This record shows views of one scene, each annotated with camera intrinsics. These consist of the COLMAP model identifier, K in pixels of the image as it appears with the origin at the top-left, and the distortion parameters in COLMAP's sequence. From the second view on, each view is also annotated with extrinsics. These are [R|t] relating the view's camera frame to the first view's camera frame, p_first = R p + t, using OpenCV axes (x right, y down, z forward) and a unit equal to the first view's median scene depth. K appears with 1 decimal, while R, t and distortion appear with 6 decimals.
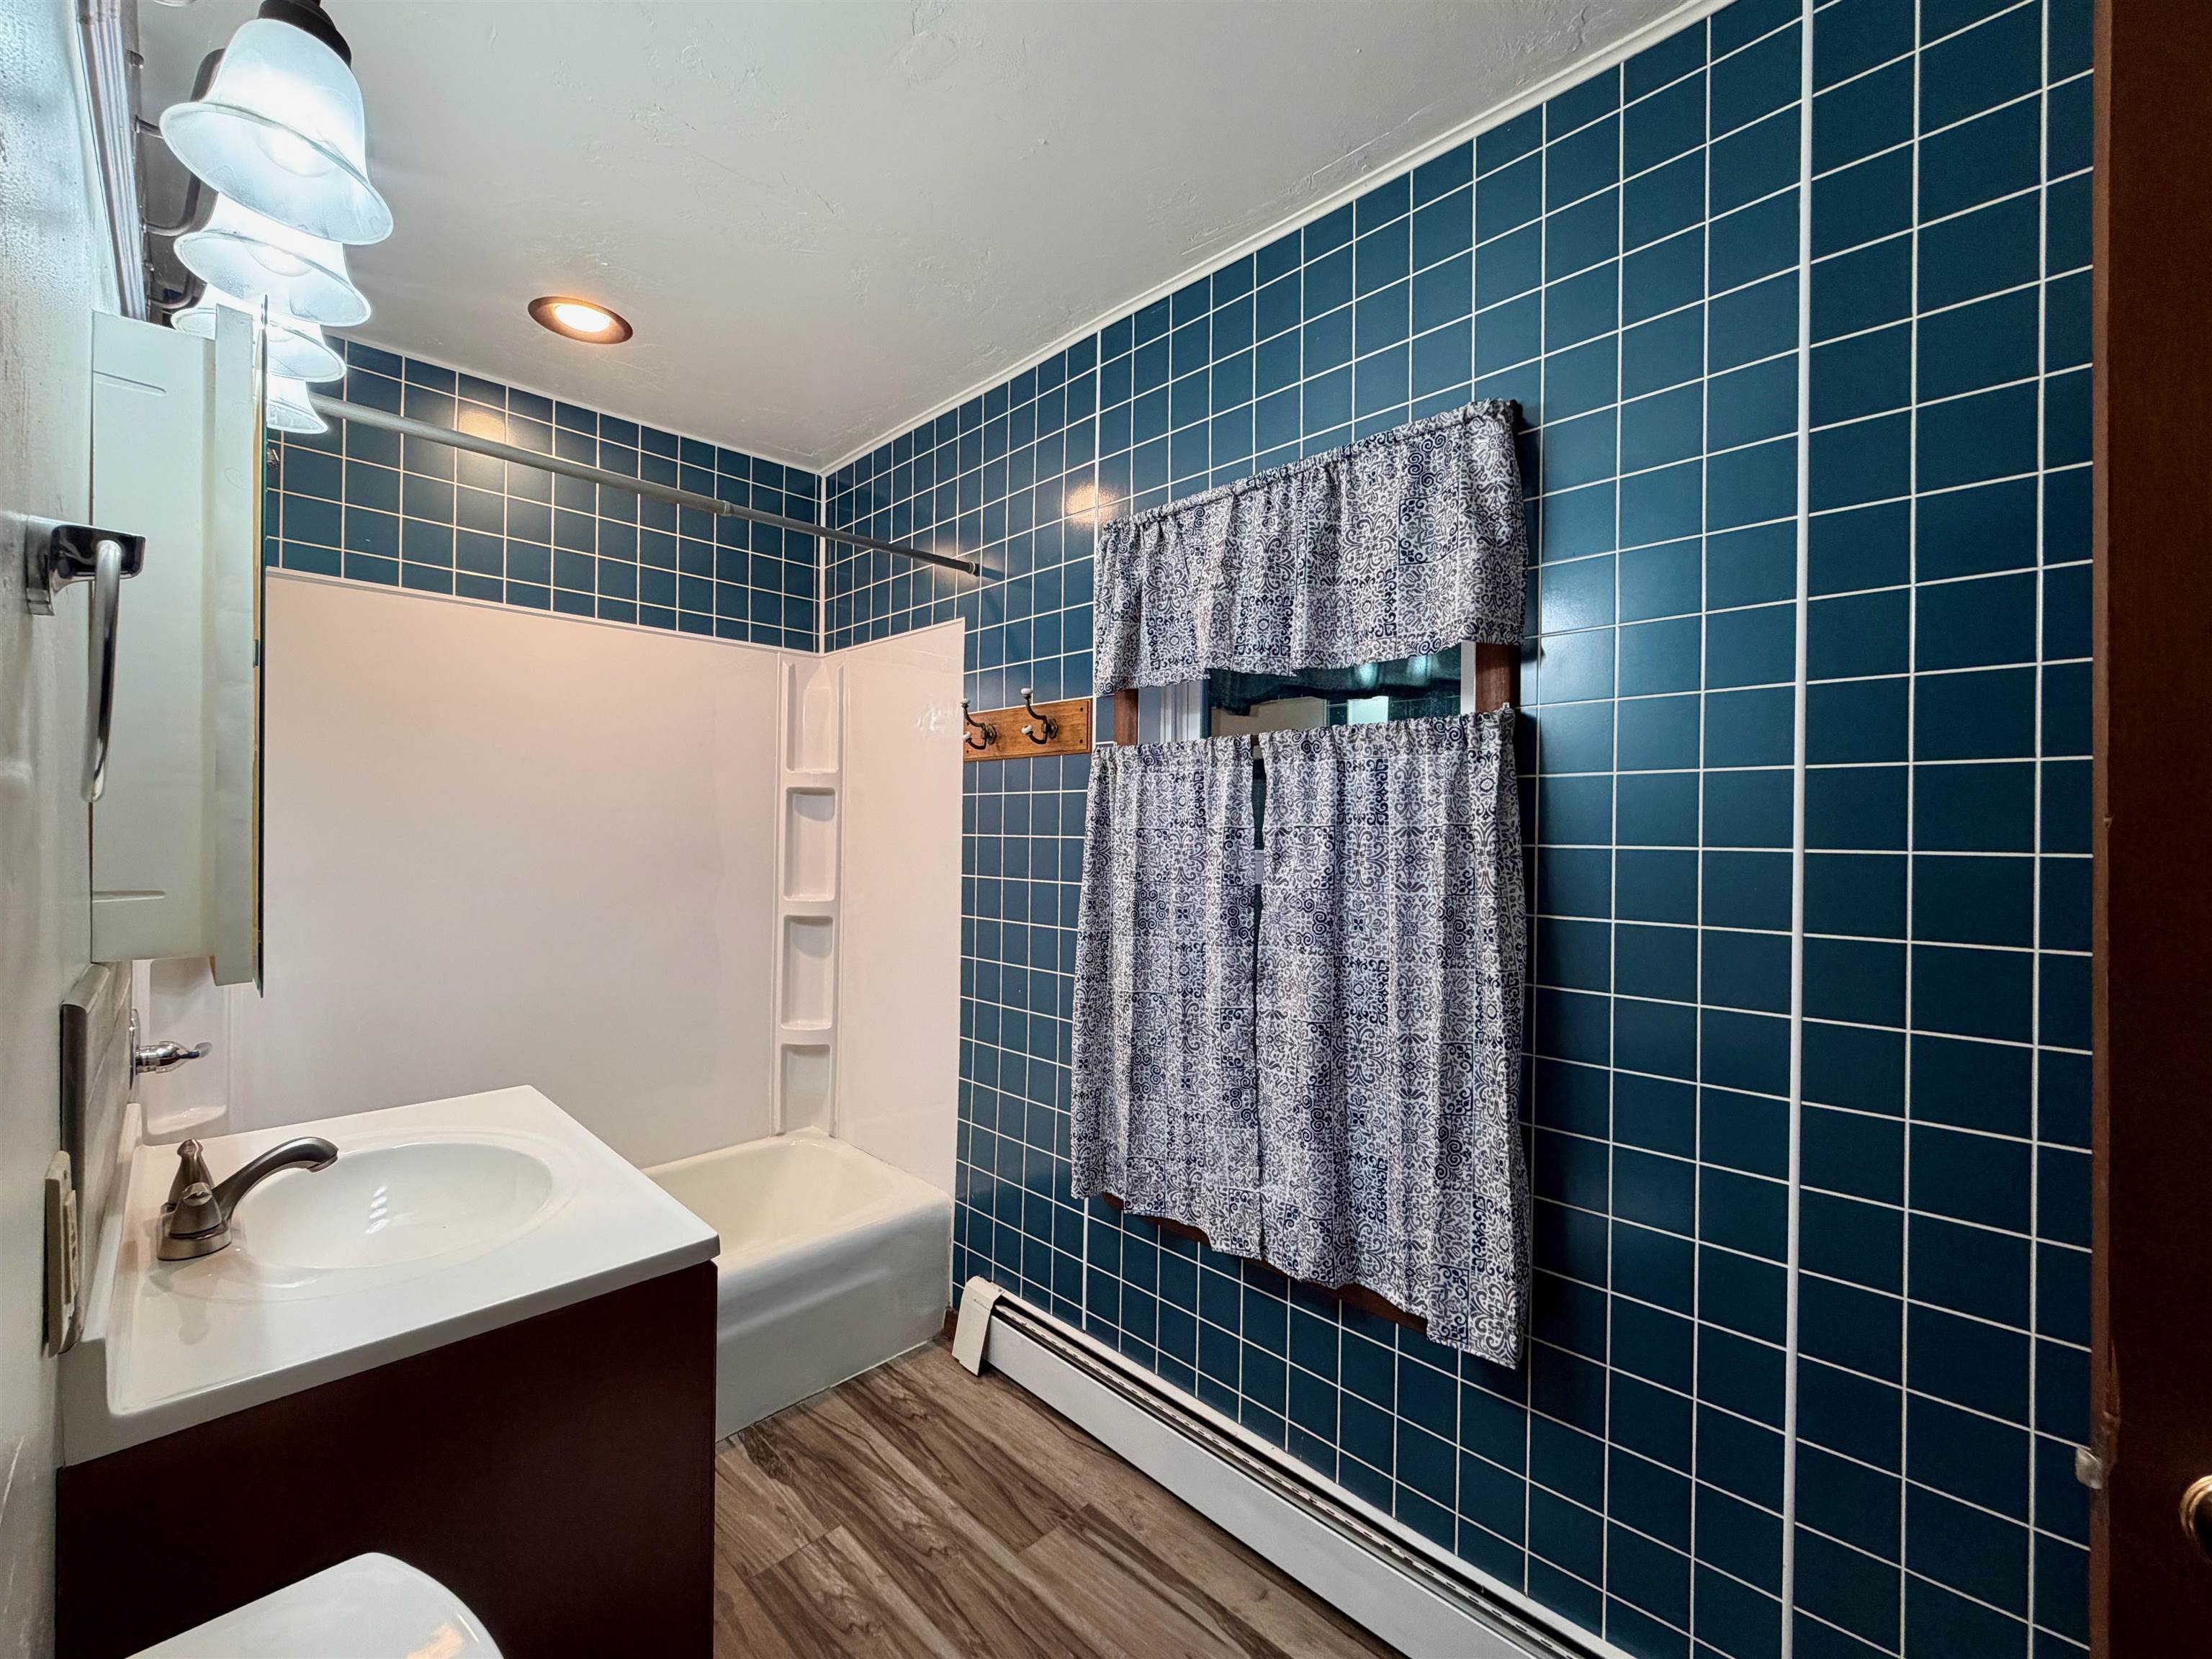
lens RADIAL K [[914.2, 0, 1096.2], [0, 914.2, 825.0], [0, 0, 1]] dist [-0.000226, 0.000168]
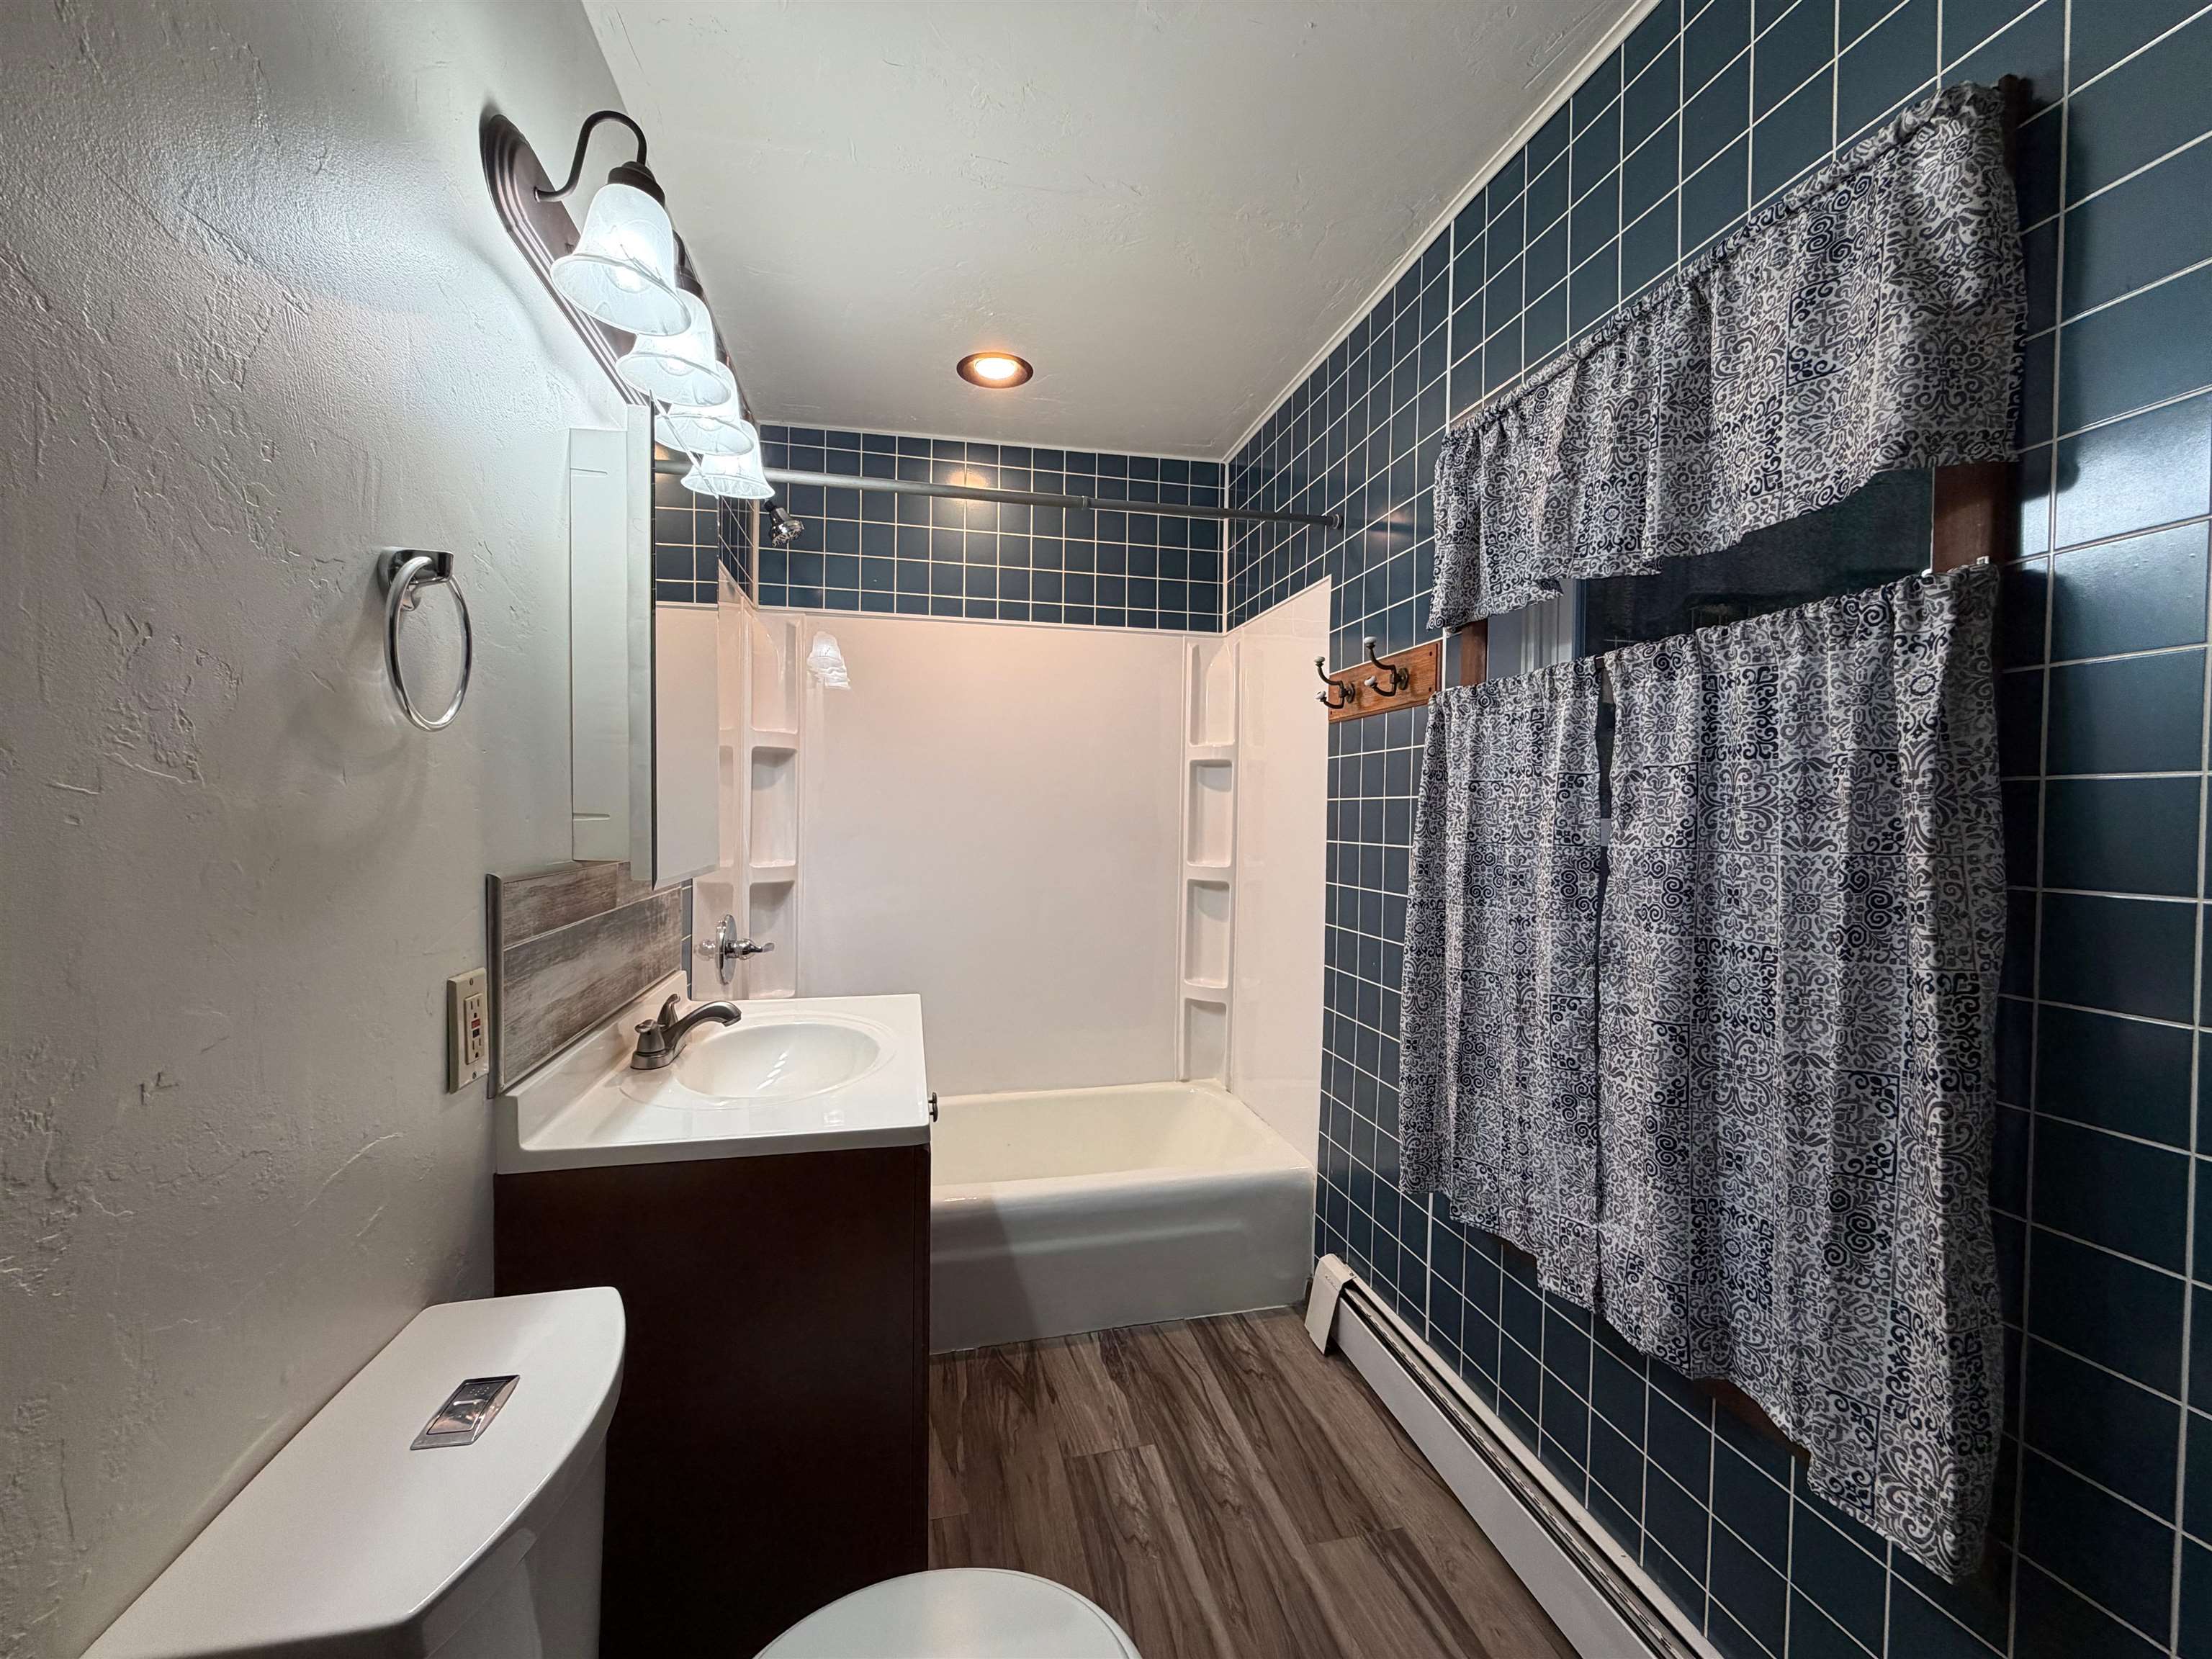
lens RADIAL K [[877.6, 0, 1100.7], [0, 877.6, 825.6], [0, 0, 1]] dist [-0.000919, 0.000058]
pose [[0.840380, 0.004270, -0.541981, 0.227406], [0.002147, 0.999935, 0.011207, 0.040407], [0.541994, -0.010582, 0.840316, 0.126484]]
